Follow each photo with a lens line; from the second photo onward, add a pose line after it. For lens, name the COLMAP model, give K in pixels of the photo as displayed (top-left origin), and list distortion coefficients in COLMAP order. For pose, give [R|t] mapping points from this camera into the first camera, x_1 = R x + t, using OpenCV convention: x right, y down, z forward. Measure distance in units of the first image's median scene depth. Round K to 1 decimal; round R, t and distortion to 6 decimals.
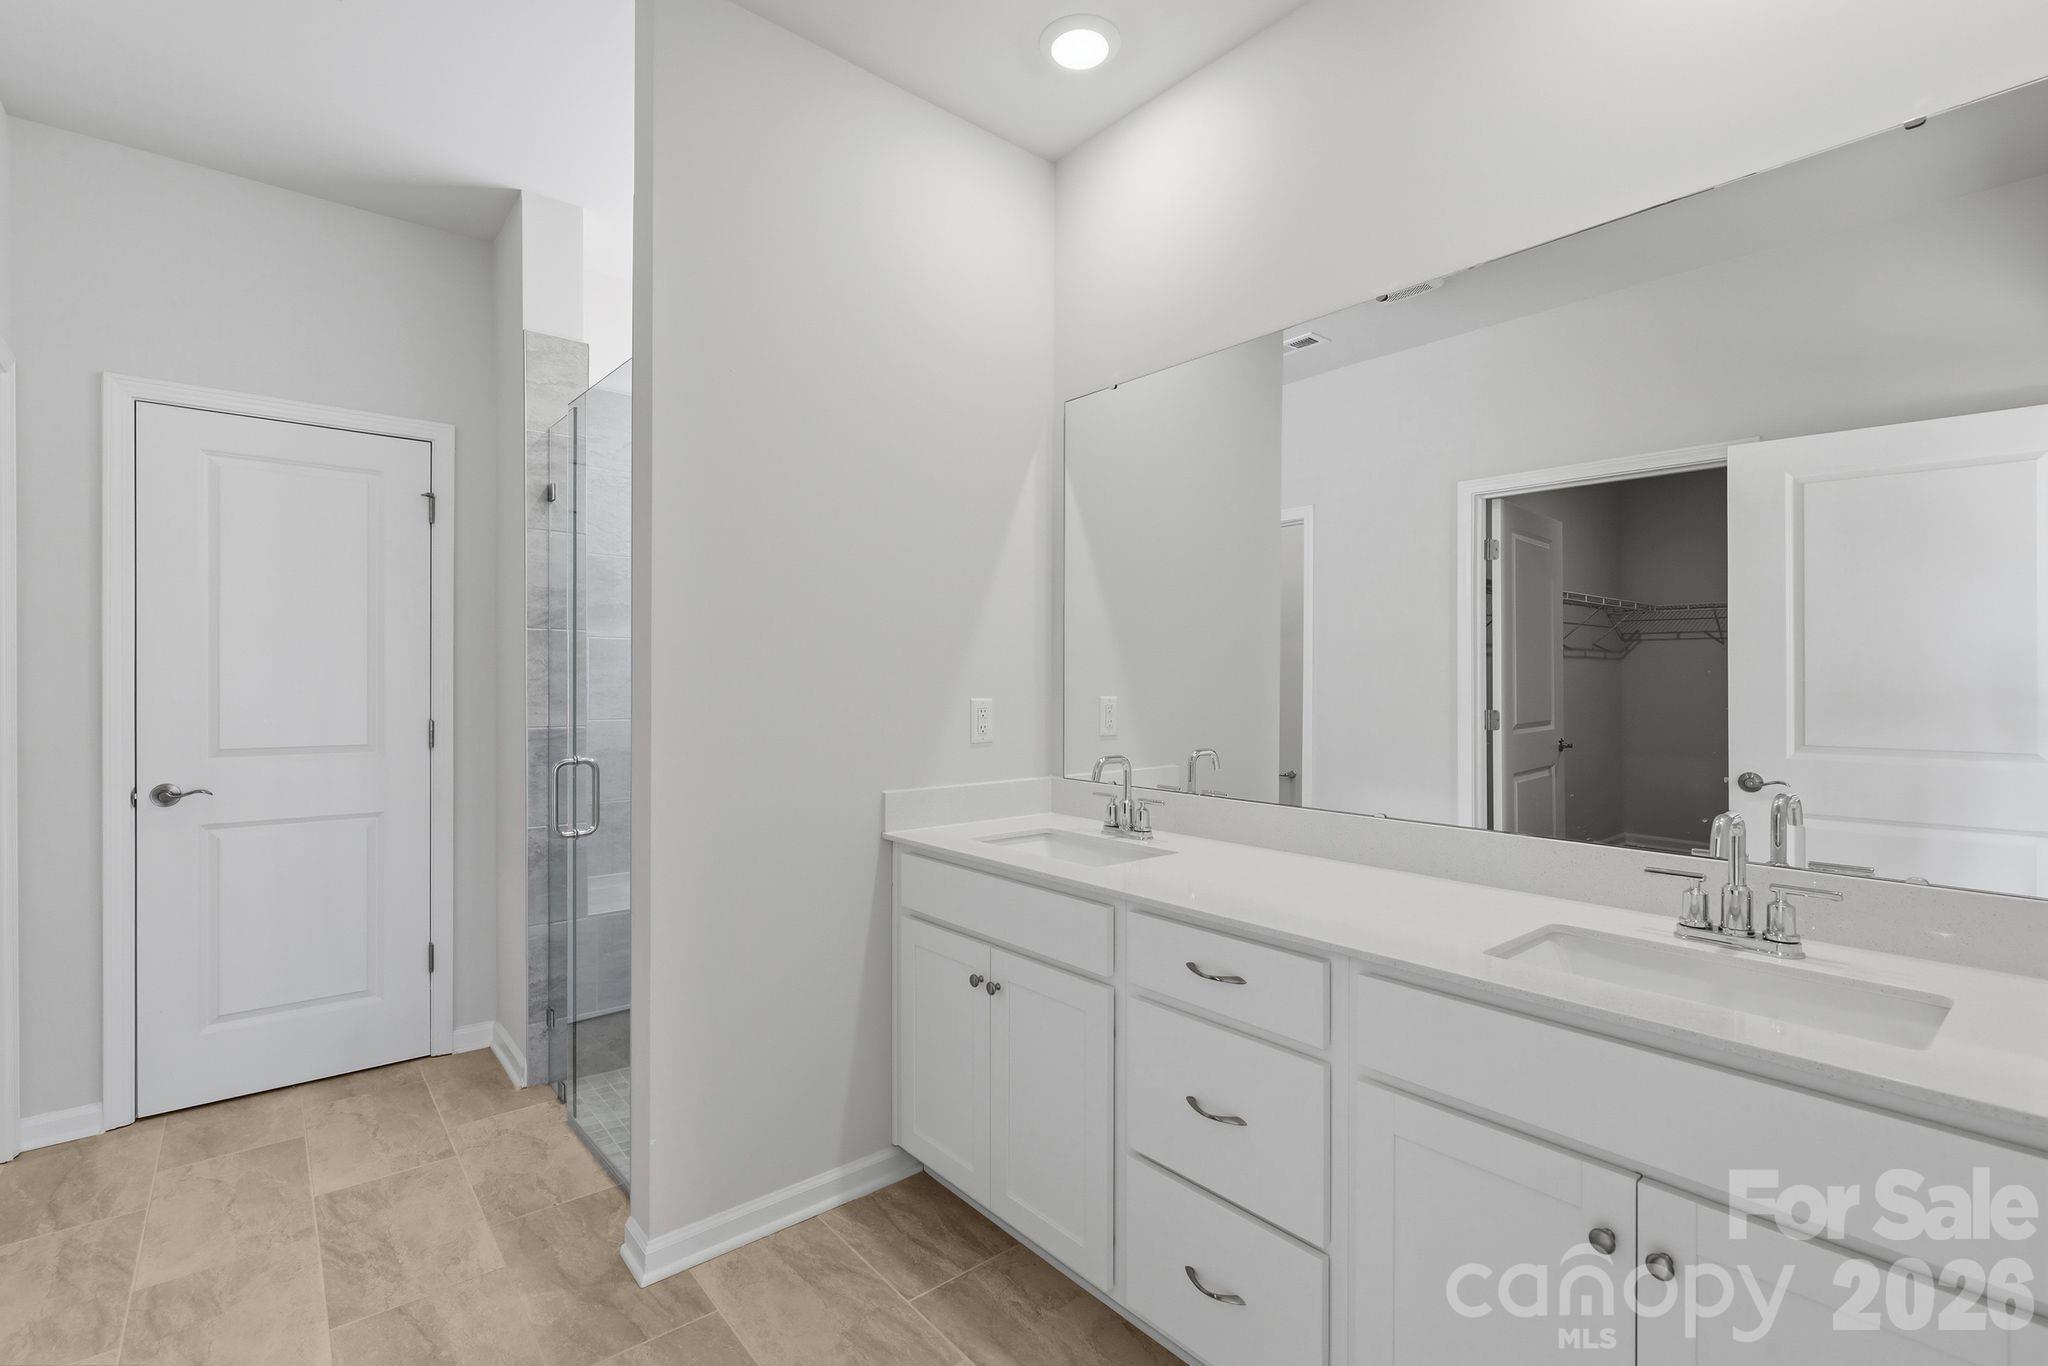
lens RADIAL K [[937.3, 0, 1022.8], [0, 937.3, 693.9], [0, 0, 1]] dist [0.005704, -0.001269]
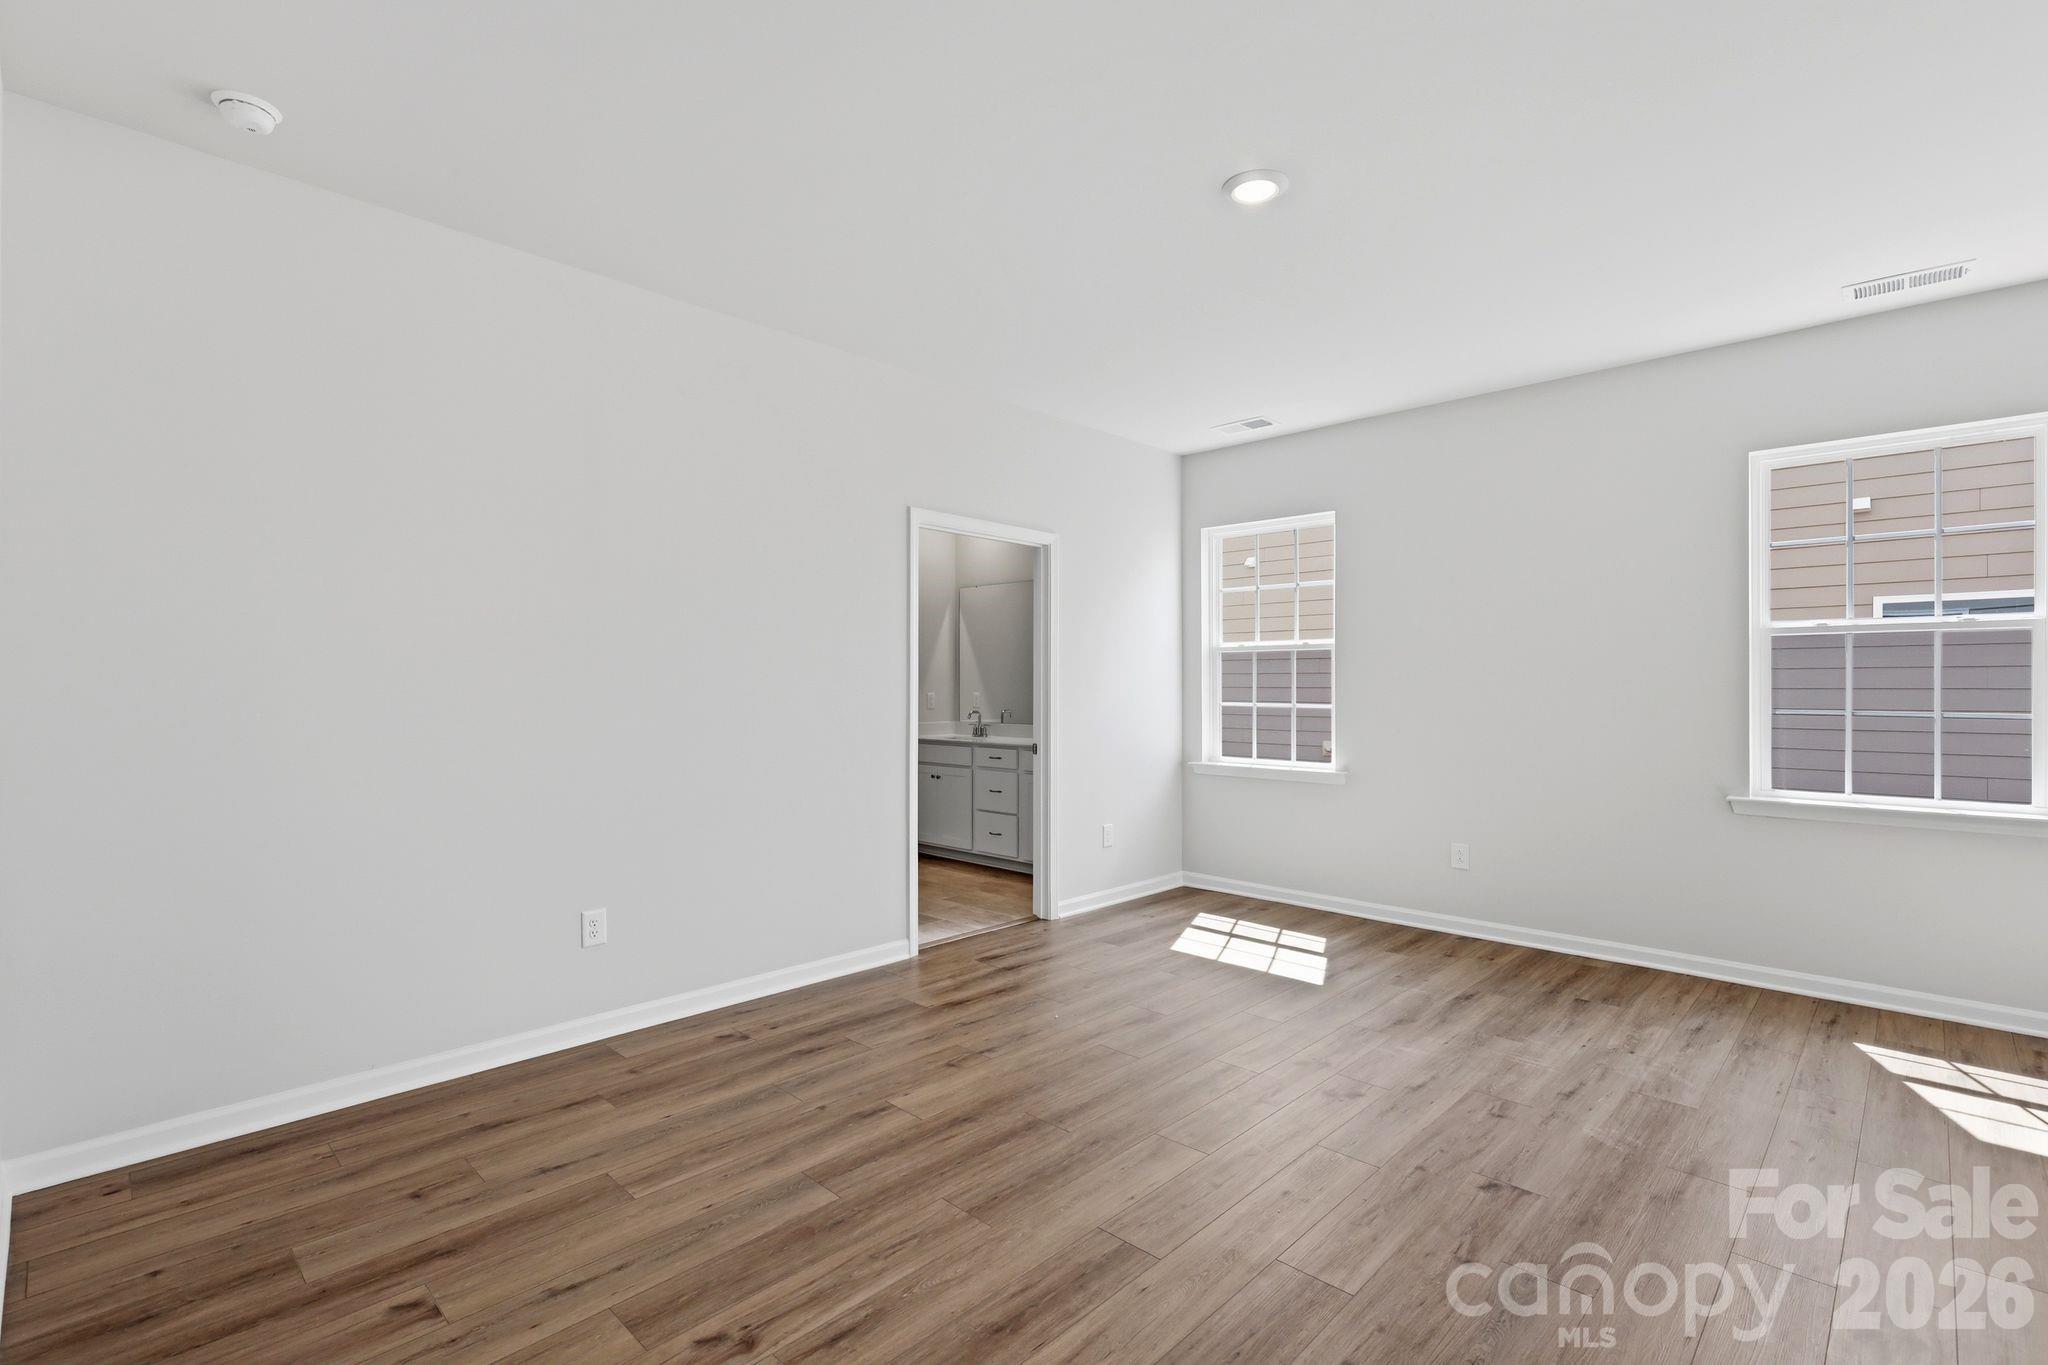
lens RADIAL K [[937.3, 0, 1030.9], [0, 937.3, 693.0], [0, 0, 1]] dist [0.005704, -0.001269]
pose [[0.992692, -0.003017, 0.120639, -0.126773], [0.002918, 0.999995, 0.001001, 0.001612], [-0.120642, -0.000642, 0.992696, -2.838192]]
